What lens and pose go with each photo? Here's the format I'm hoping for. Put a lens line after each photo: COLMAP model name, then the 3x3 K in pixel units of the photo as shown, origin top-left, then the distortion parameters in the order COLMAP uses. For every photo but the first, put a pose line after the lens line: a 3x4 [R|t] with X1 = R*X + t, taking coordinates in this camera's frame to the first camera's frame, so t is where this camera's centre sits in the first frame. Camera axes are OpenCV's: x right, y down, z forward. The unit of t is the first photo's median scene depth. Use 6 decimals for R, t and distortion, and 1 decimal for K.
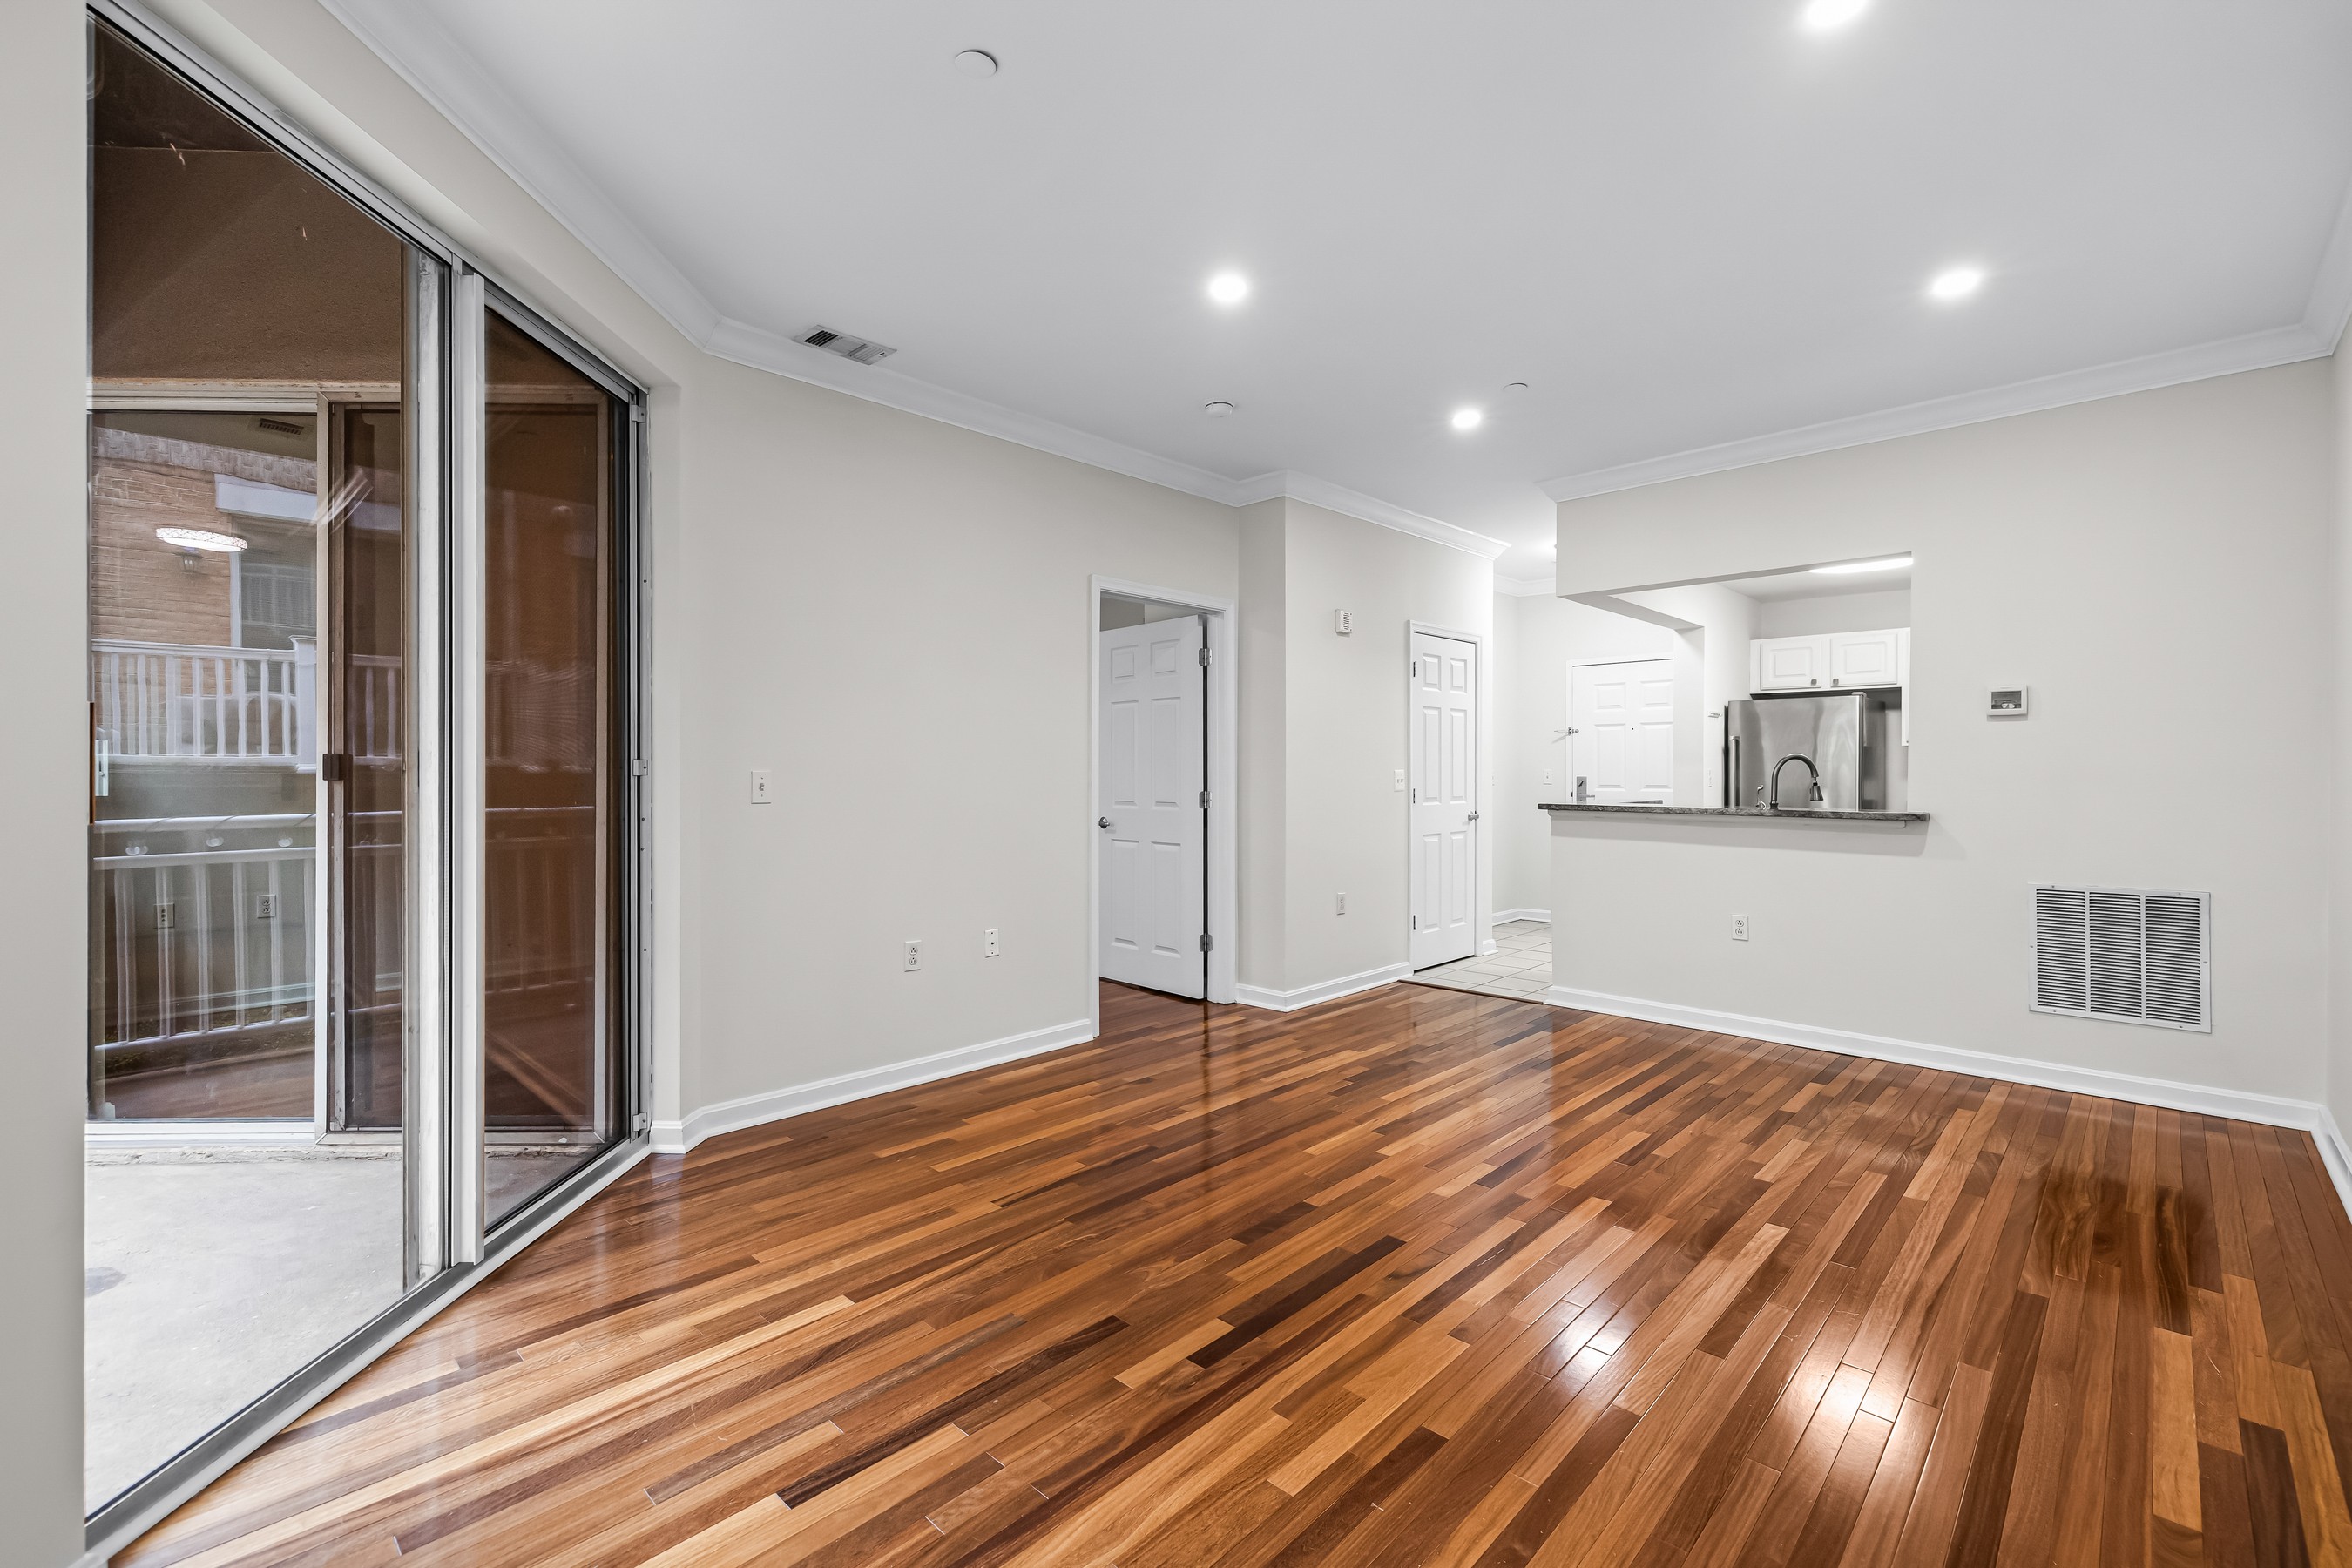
lens RADIAL K [[1000.6, 0, 1194.1], [0, 1000.6, 774.0], [0, 0, 1]] dist [0.000805, 0.000643]
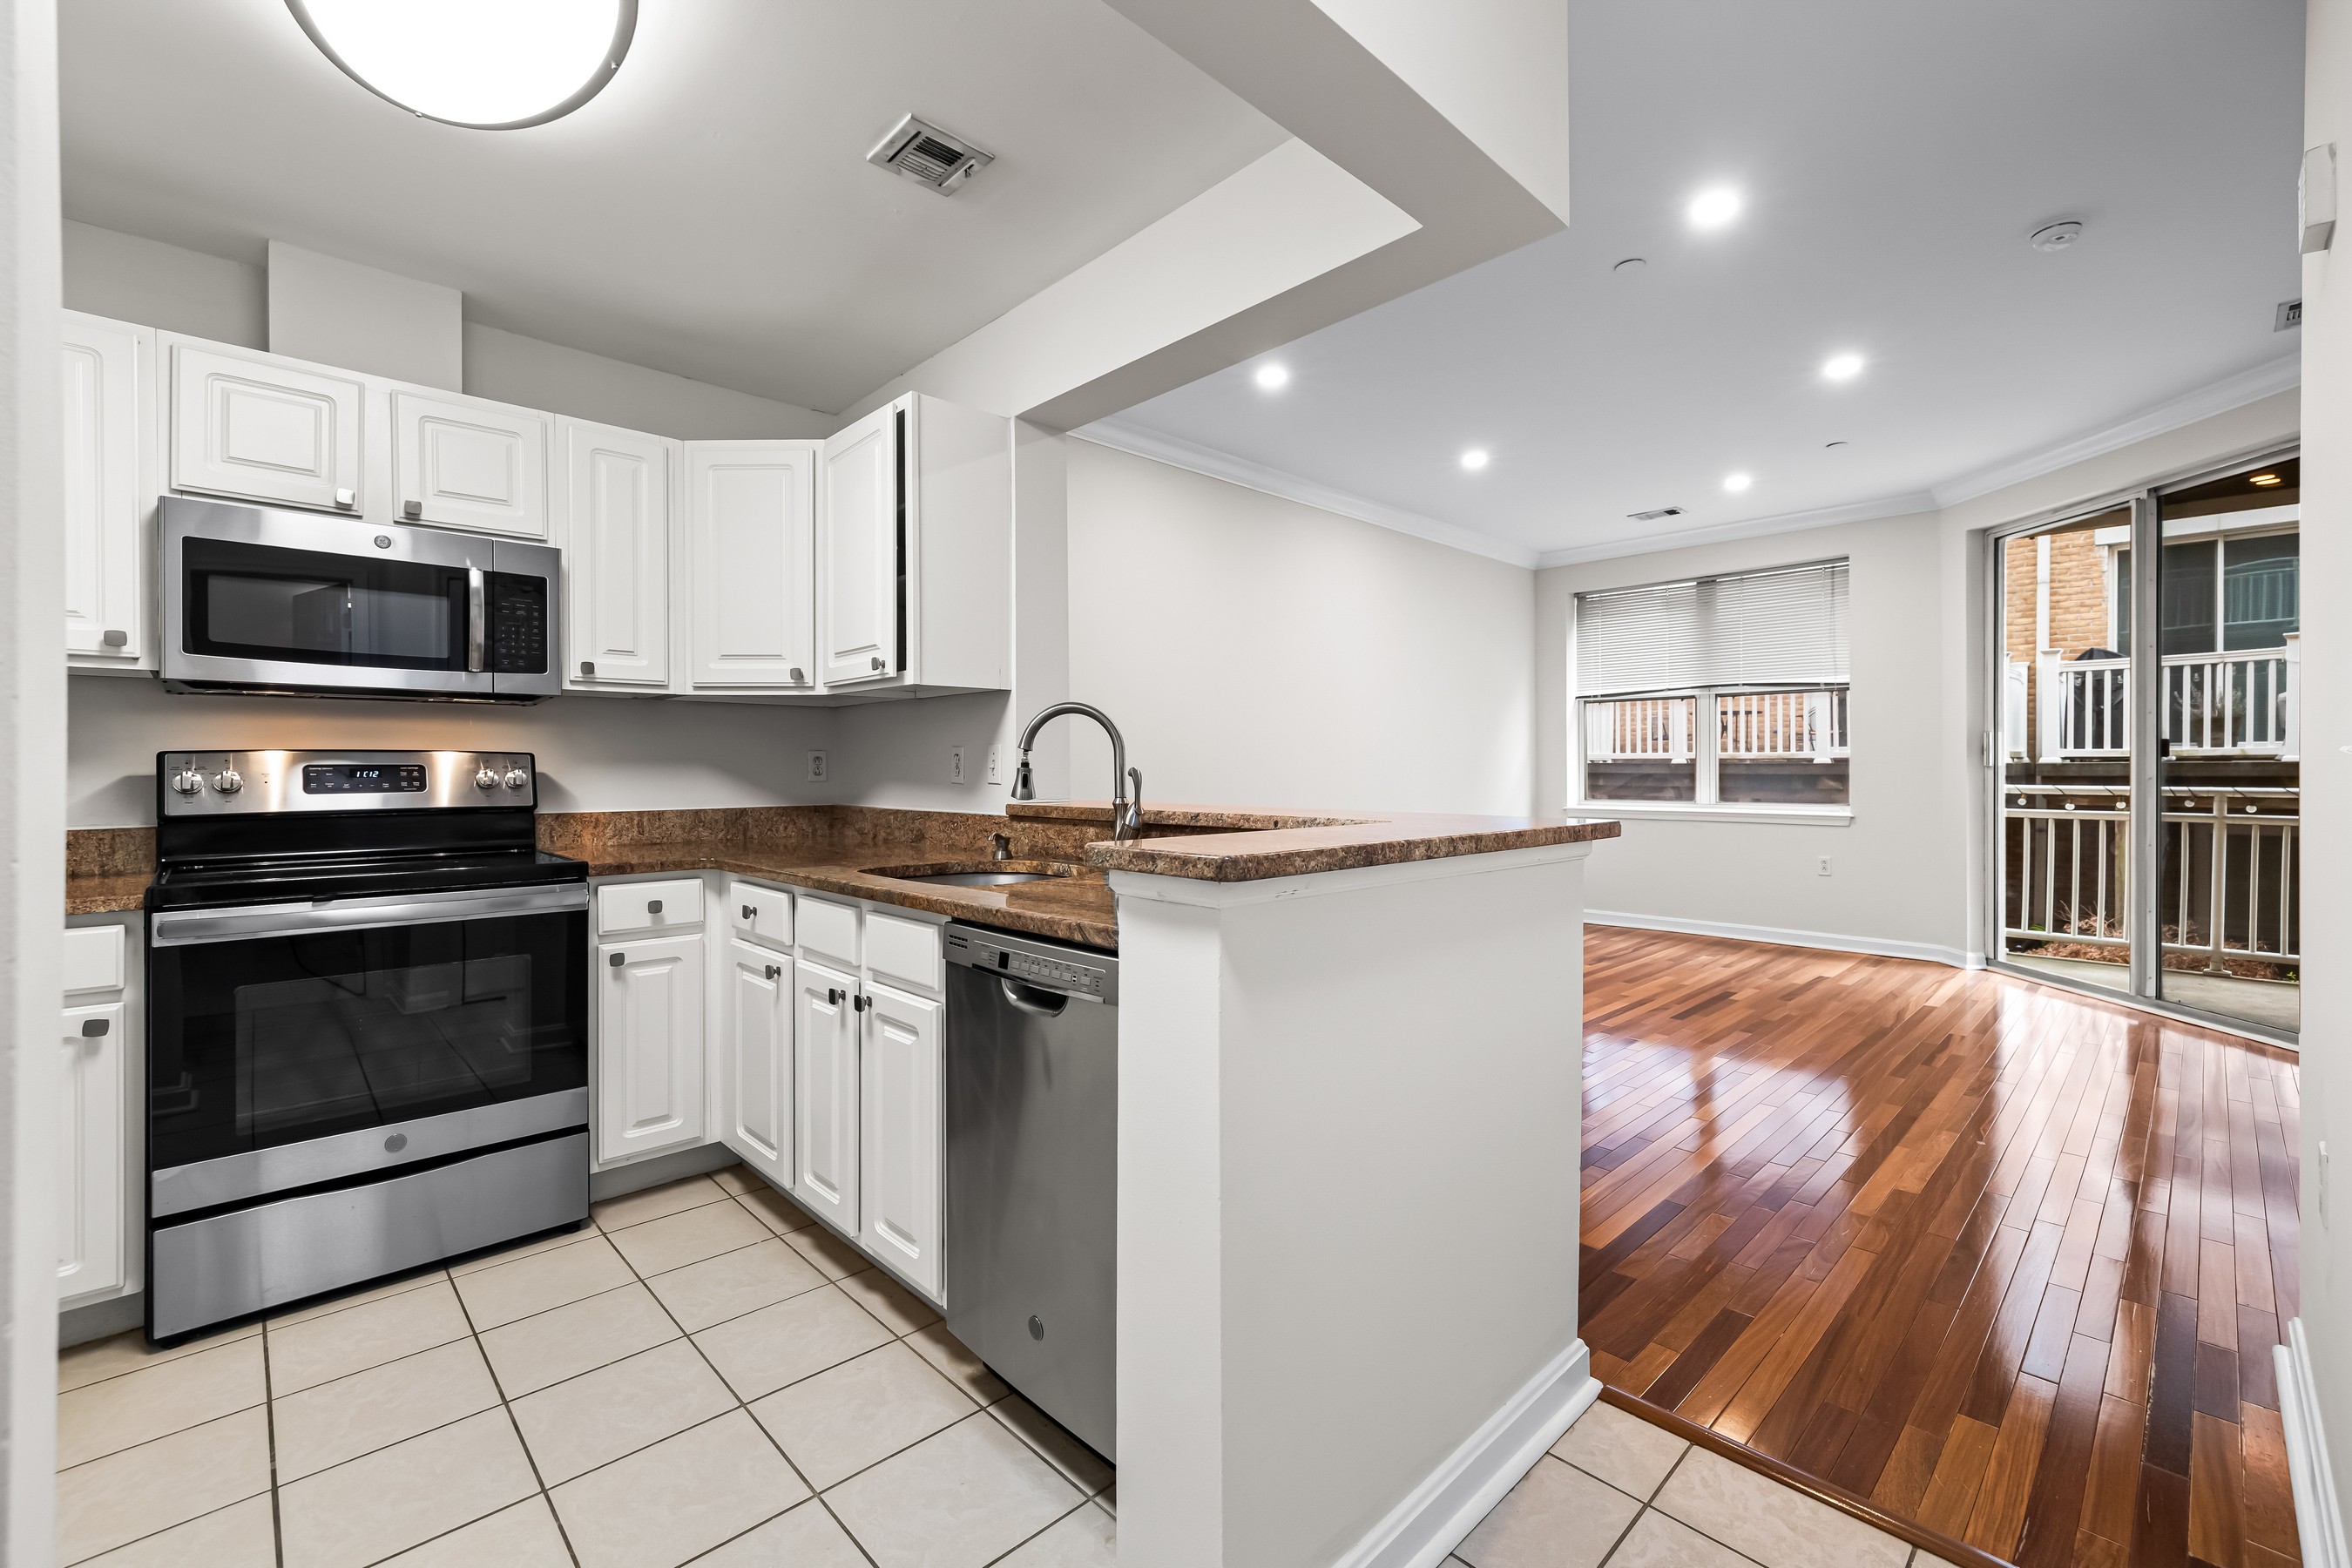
lens RADIAL K [[1000.6, 0, 1181.7], [0, 1000.6, 771.9], [0, 0, 1]] dist [0.000805, 0.000643]
pose [[-0.999043, -0.000069, 0.043748, 0.708284], [0.000446, 0.999931, 0.011752, 0.010979], [-0.043745, 0.011760, -0.998973, 1.996479]]
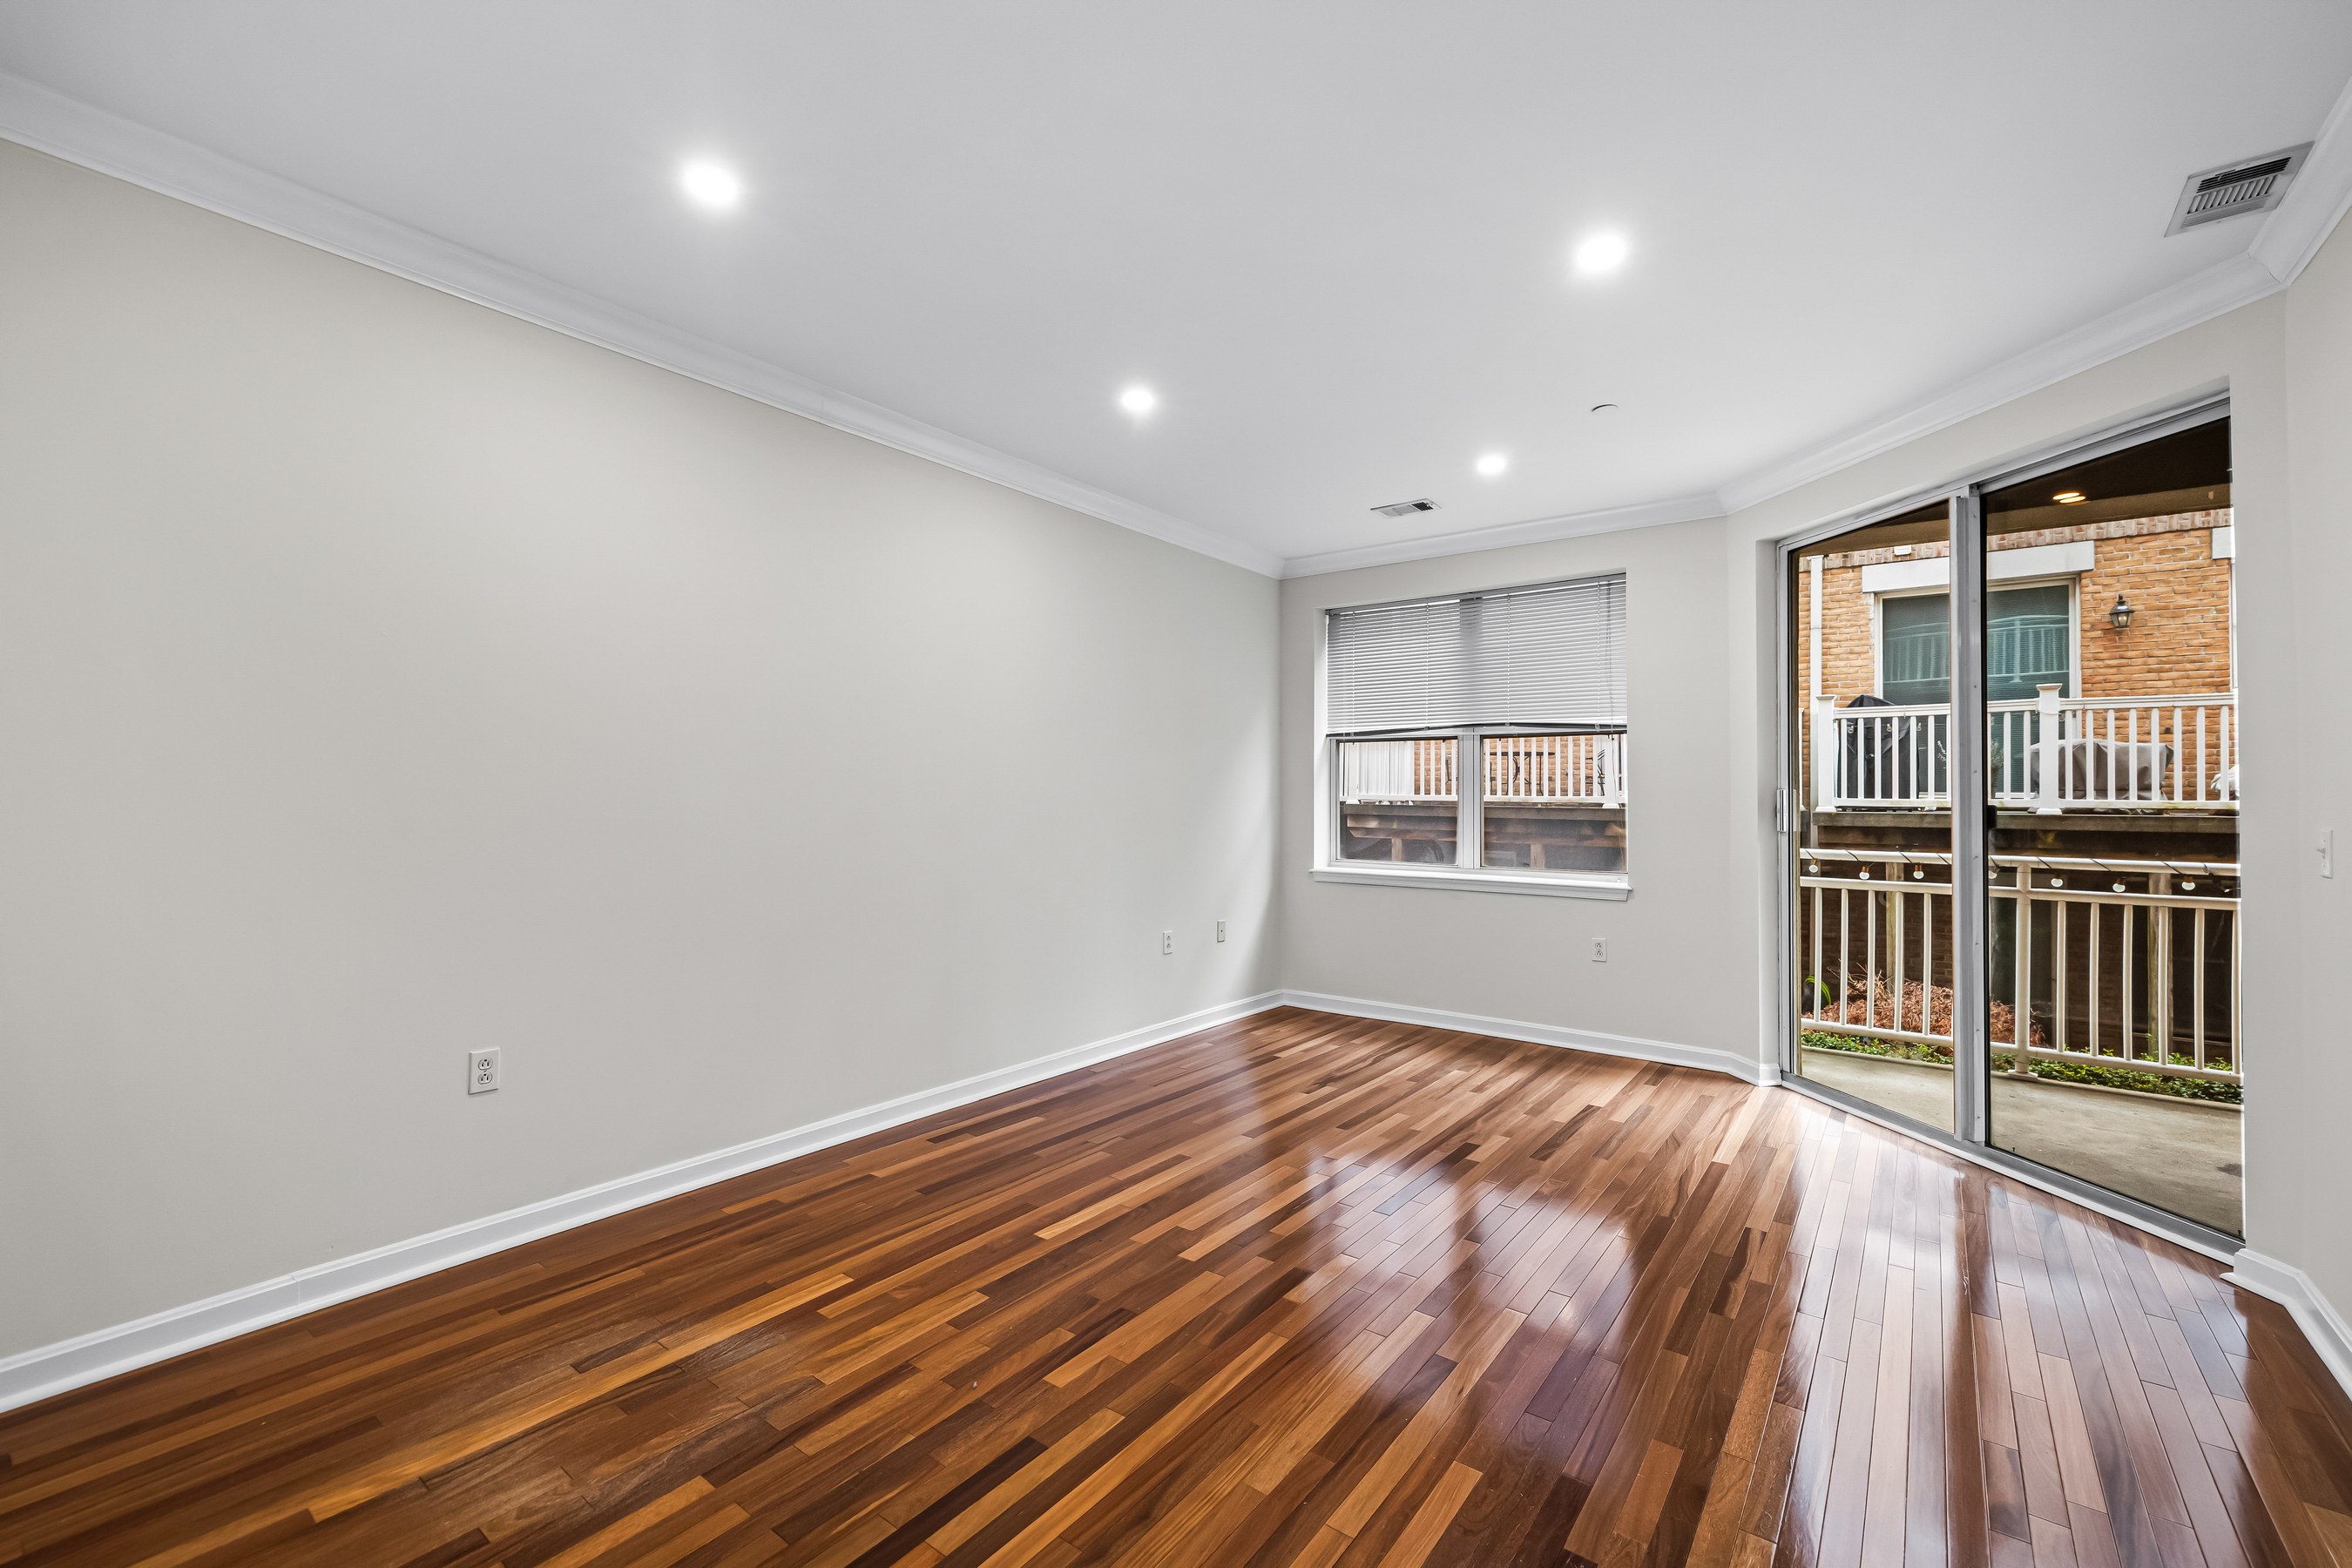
lens RADIAL K [[1000.6, 0, 1184.3], [0, 1000.6, 778.3], [0, 0, 1]] dist [0.000805, 0.000643]
pose [[-0.993471, -0.012630, -0.113385, 0.414791], [-0.011297, 0.999859, -0.012391, -0.021252], [0.113525, -0.011029, -0.993474, 1.553921]]
